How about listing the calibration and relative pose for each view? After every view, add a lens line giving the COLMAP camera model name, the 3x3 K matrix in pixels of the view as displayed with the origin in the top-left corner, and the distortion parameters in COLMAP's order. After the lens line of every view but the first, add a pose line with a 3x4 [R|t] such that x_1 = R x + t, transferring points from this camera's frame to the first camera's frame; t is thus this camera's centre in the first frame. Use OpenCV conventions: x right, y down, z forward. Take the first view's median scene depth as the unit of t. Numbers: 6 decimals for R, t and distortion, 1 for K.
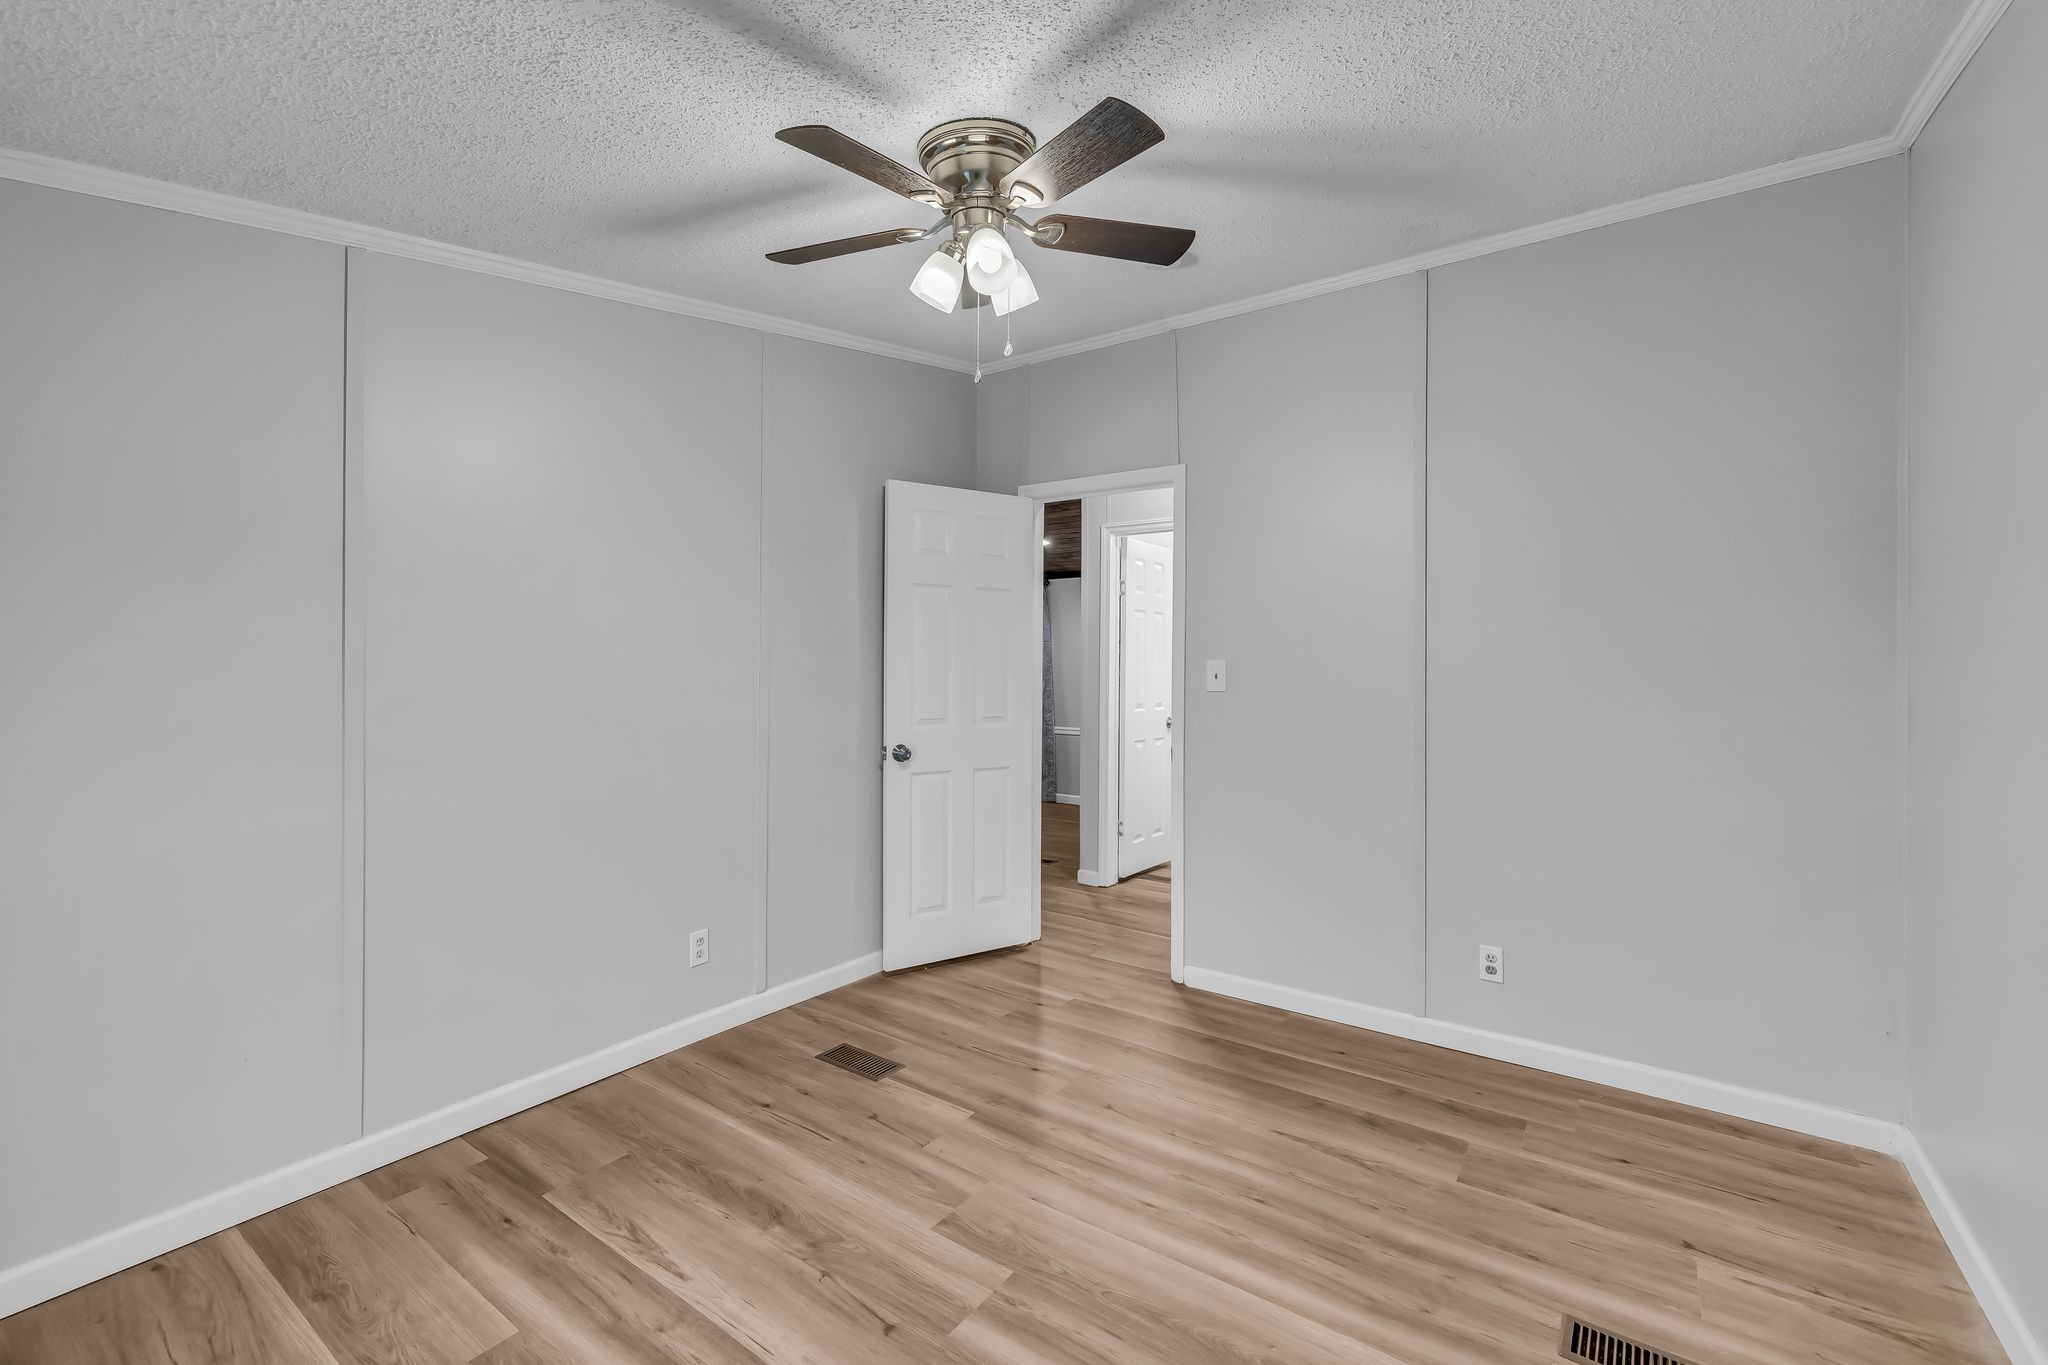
lens RADIAL K [[861.2, 0, 1027.7], [0, 861.2, 670.3], [0, 0, 1]] dist [0.000115, 0.000040]
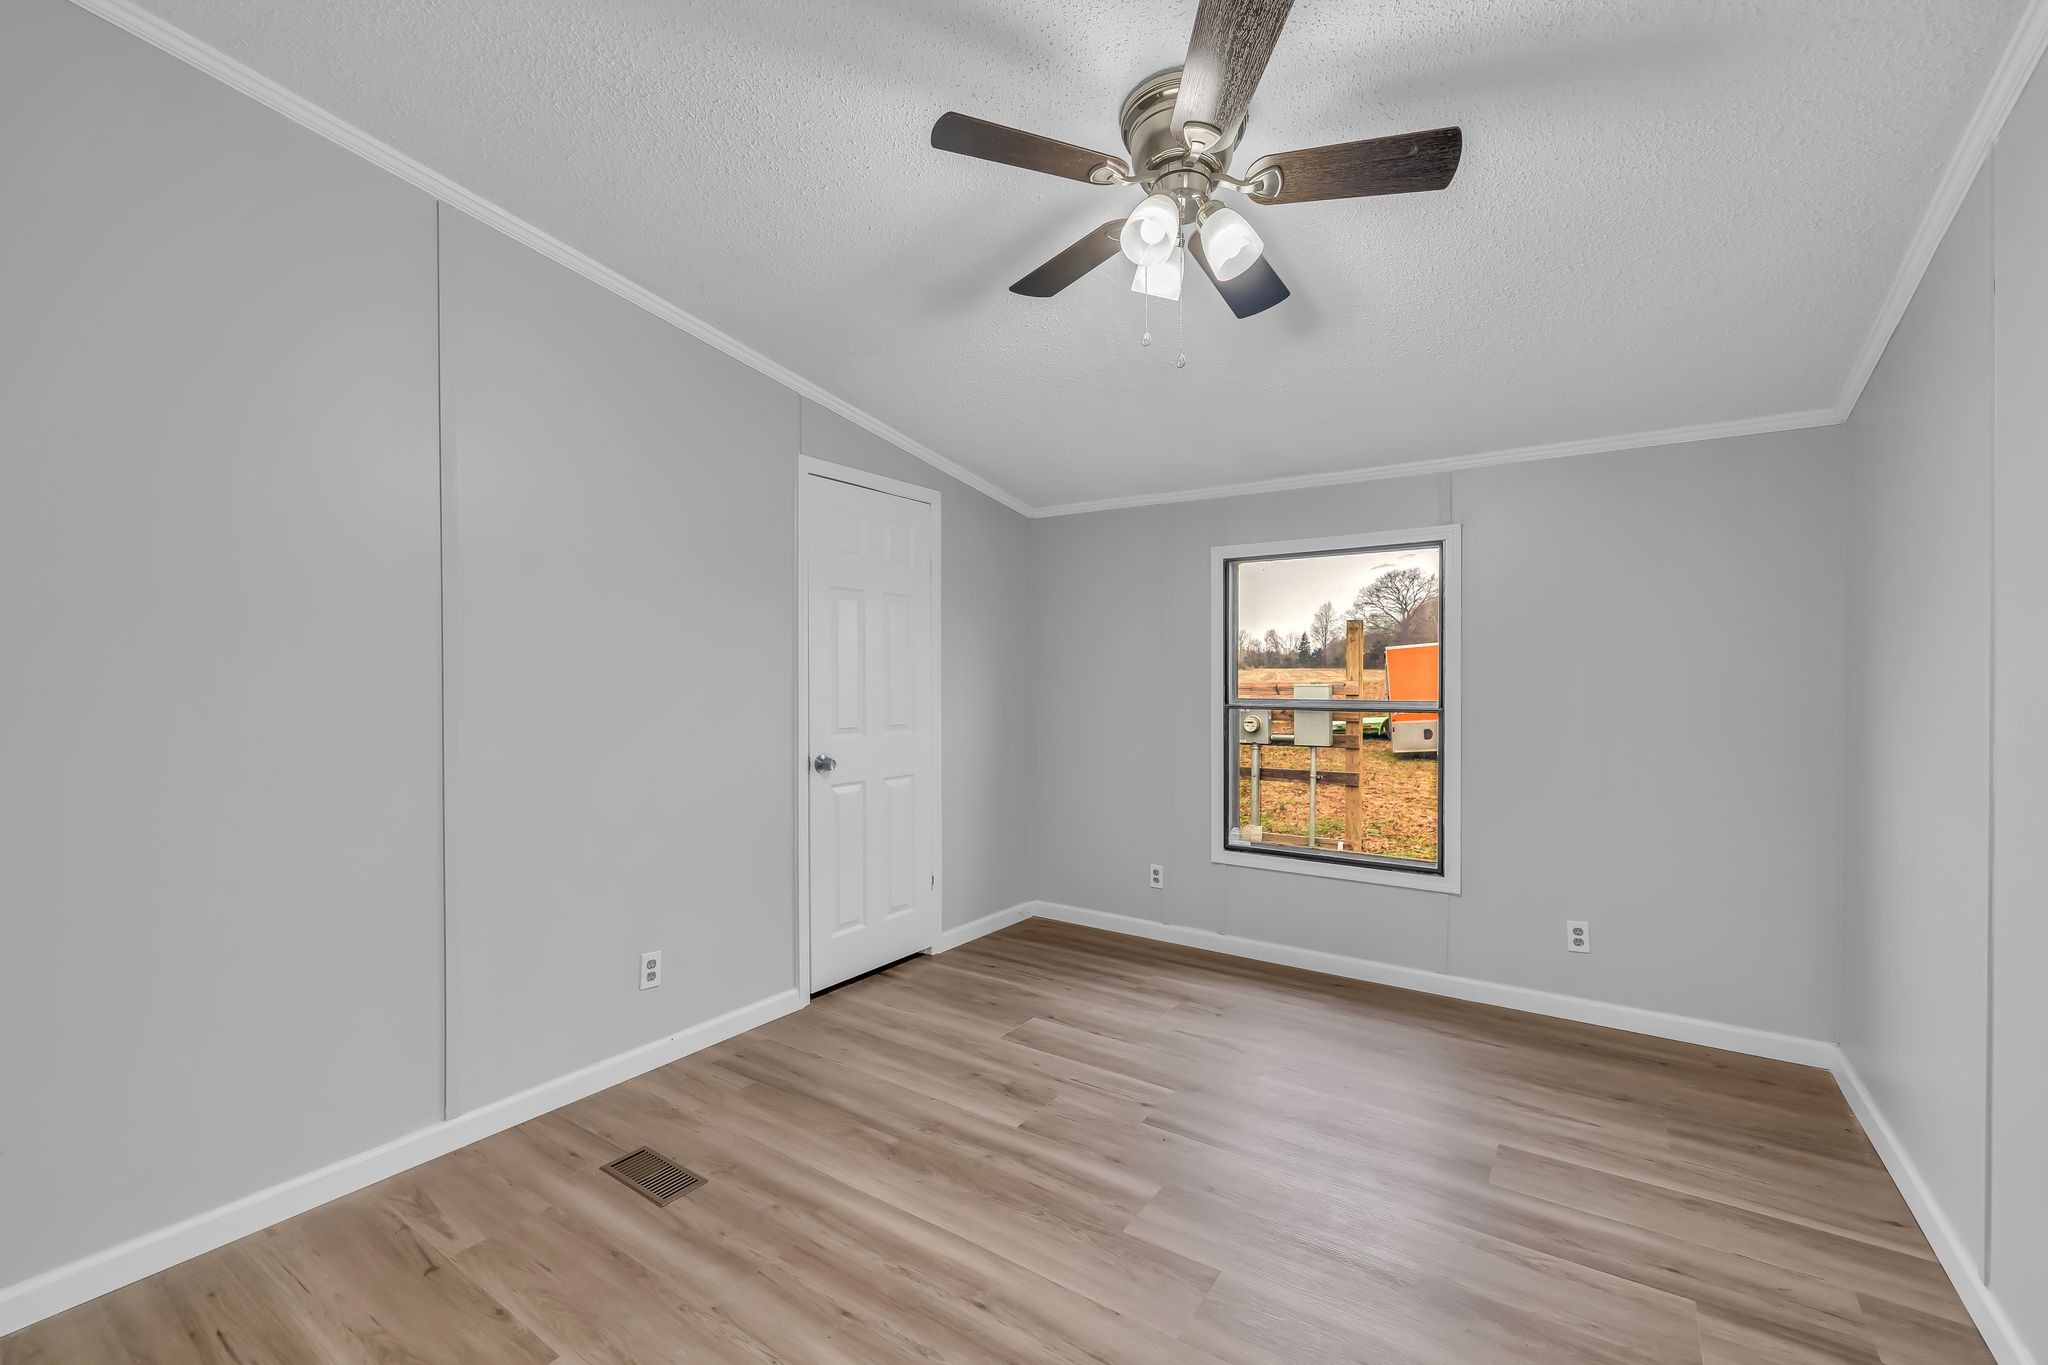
lens RADIAL K [[861.2, 0, 1027.7], [0, 861.2, 670.3], [0, 0, 1]] dist [0.000115, 0.000040]
pose [[-0.999806, -0.008713, -0.017660, 0.124908], [-0.008635, 0.999953, -0.004477, -0.004493], [0.017699, -0.004323, -0.999834, 2.016865]]
